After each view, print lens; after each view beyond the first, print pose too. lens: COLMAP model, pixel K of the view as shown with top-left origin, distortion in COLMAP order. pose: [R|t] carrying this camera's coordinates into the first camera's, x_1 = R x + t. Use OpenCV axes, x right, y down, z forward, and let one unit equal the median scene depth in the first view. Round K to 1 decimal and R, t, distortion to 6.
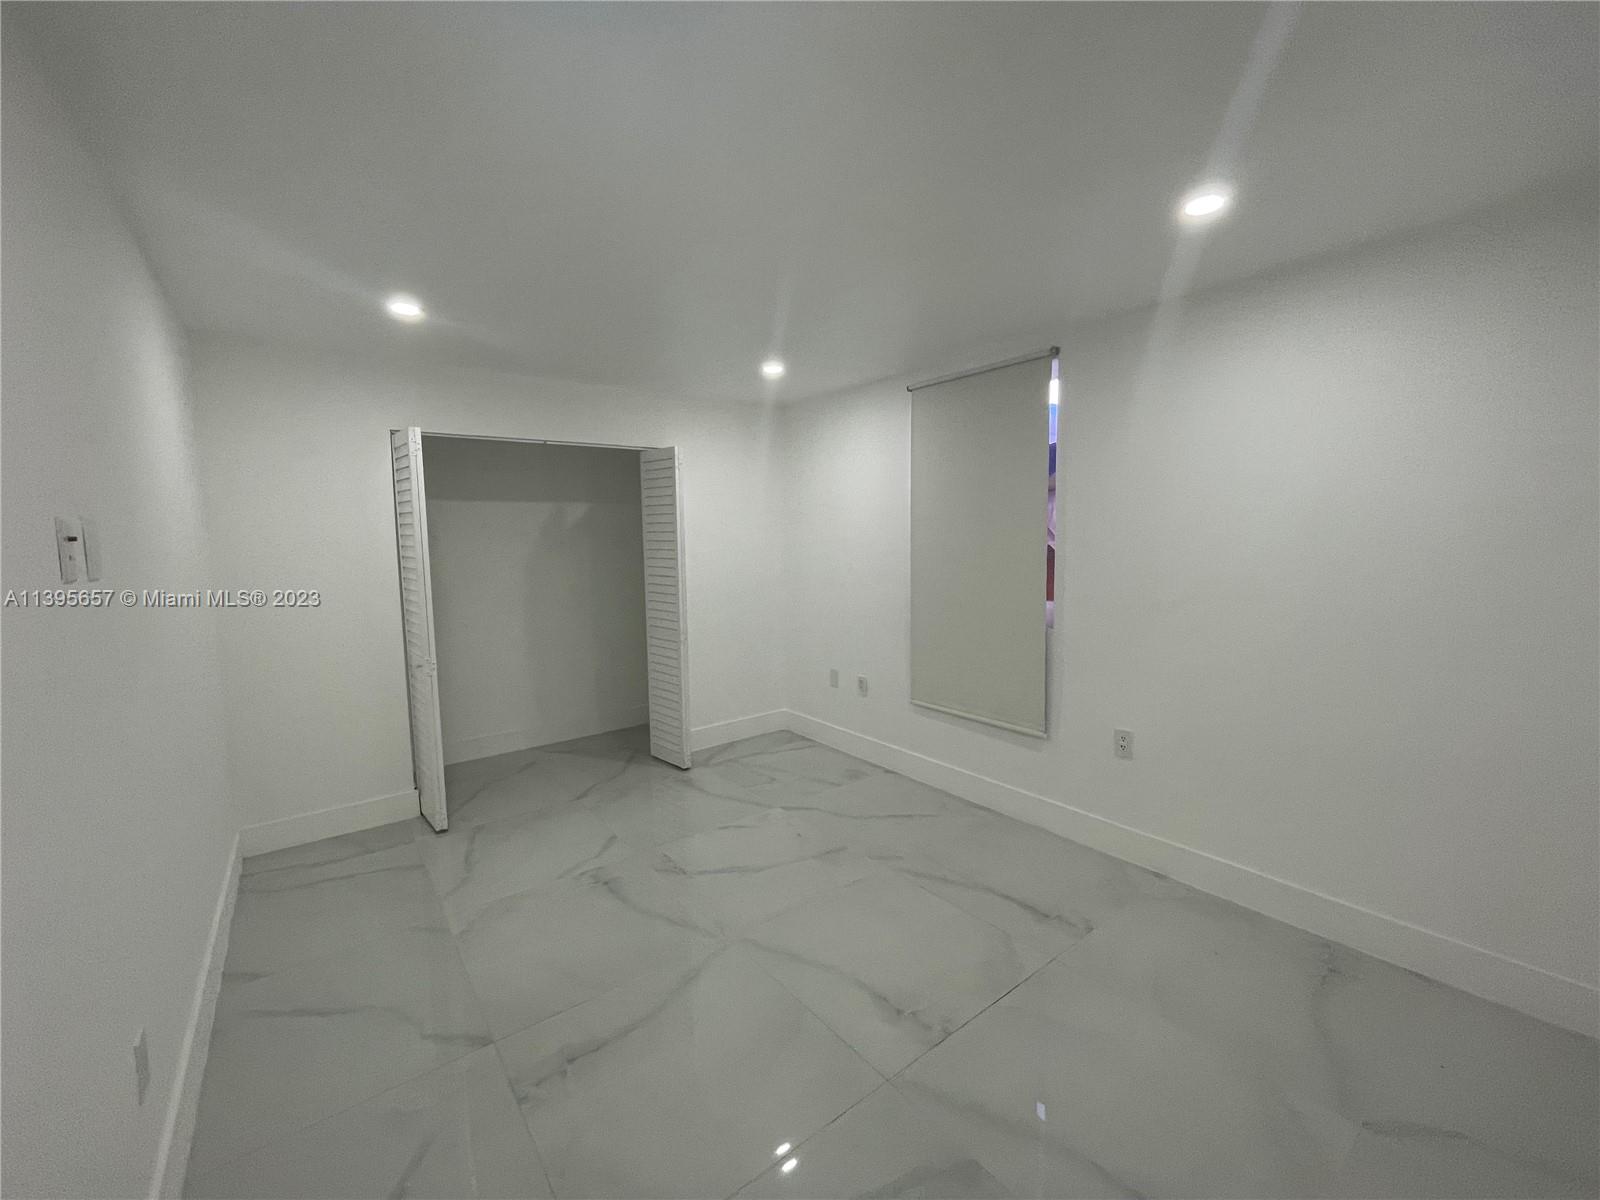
lens RADIAL K [[649.1, 0, 796.2], [0, 649.1, 584.1], [0, 0, 1]] dist [0.001867, 0.000123]
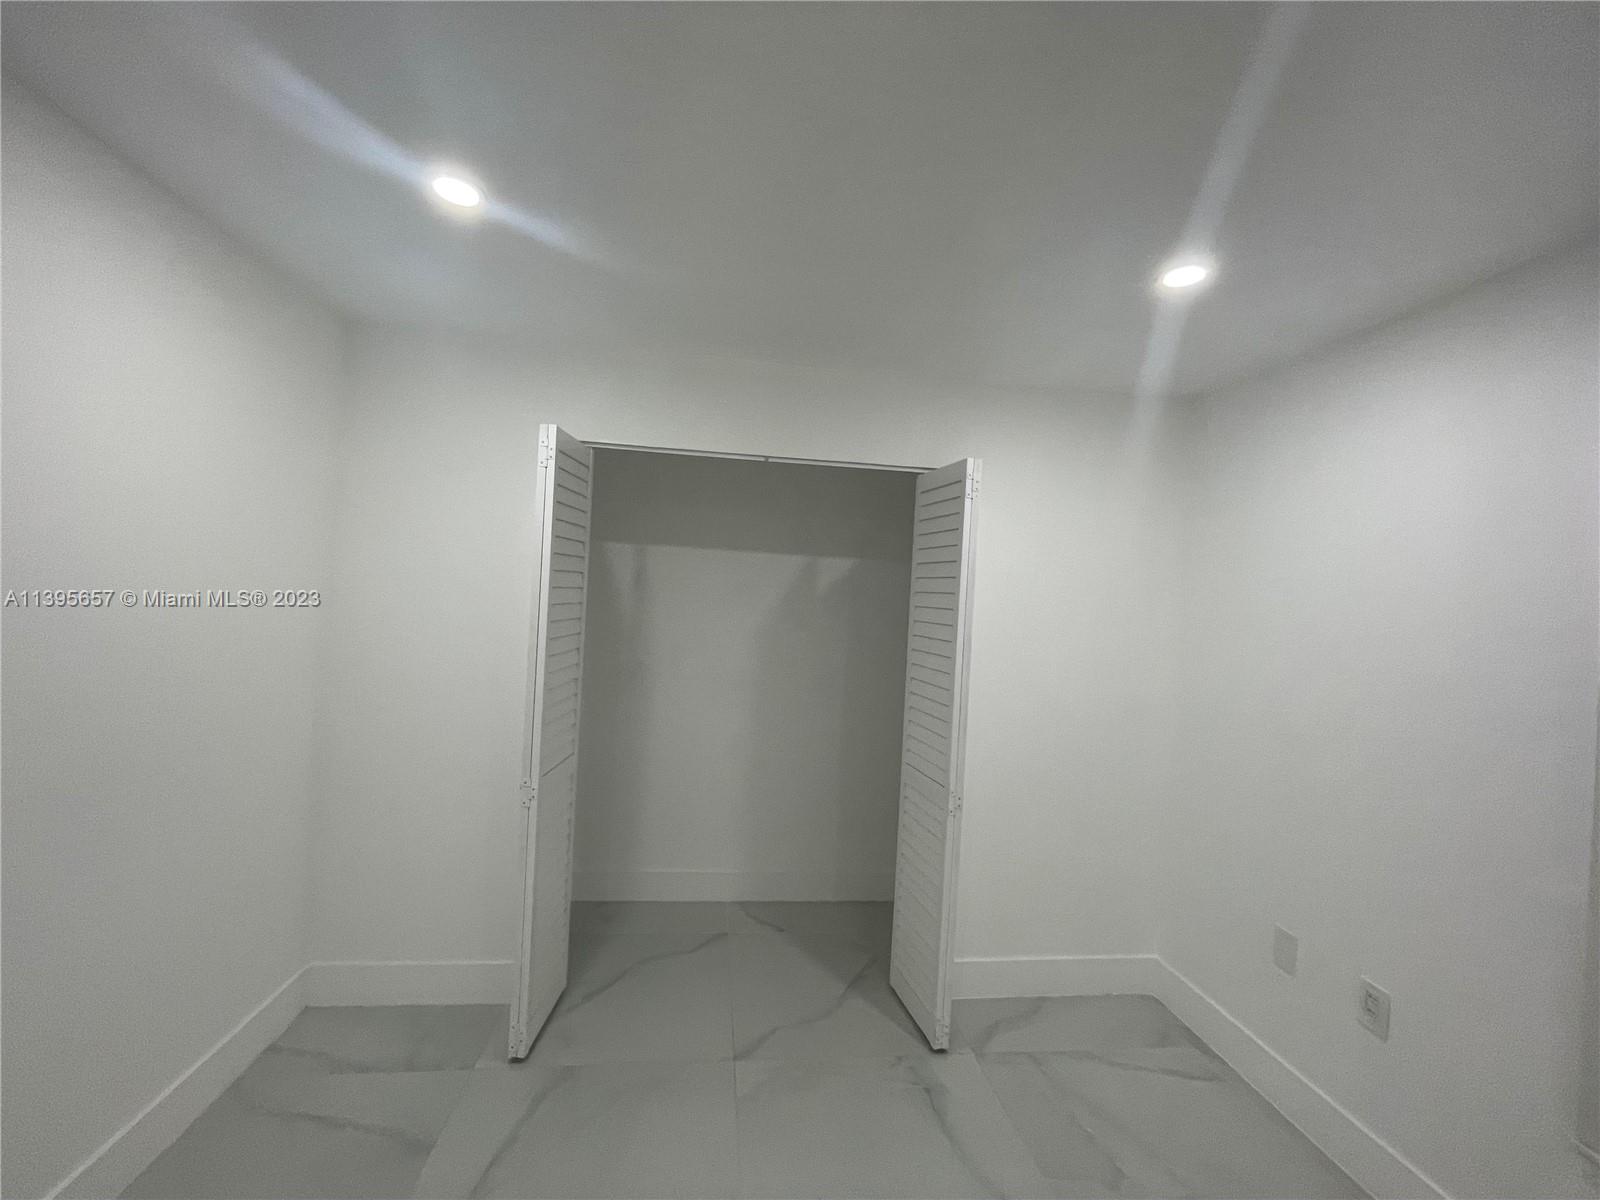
lens RADIAL K [[649.1, 0, 787.0], [0, 649.1, 592.1], [0, 0, 1]] dist [0.001867, 0.000123]
pose [[0.853938, 0.061966, -0.516671, -0.022812], [-0.109423, 0.992068, -0.061870, -0.045987], [0.508739, 0.109369, 0.853945, 0.450554]]
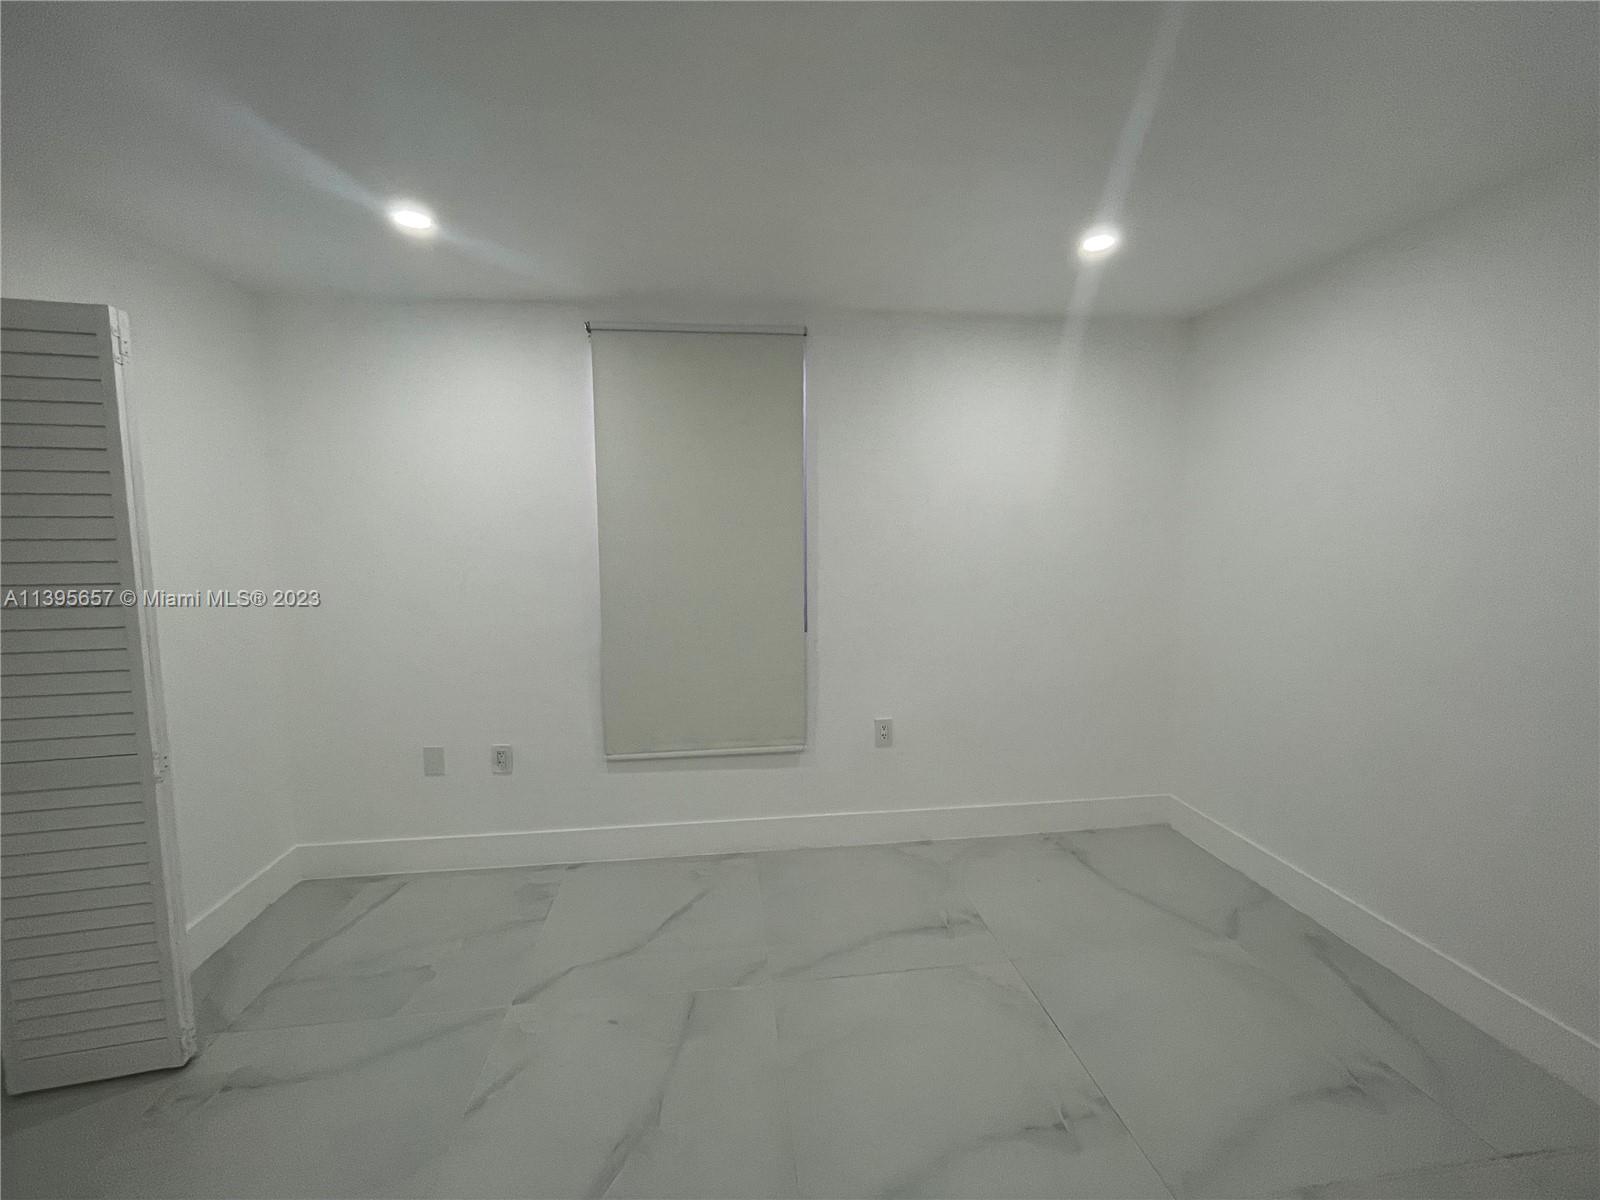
lens RADIAL K [[649.1, 0, 792.8], [0, 649.1, 588.1], [0, 0, 1]] dist [0.001867, 0.000123]
pose [[0.511348, -0.064899, 0.856920, -0.325695], [0.066177, 0.997157, 0.036031, -0.023048], [-0.856822, 0.038284, 0.514189, 0.428928]]
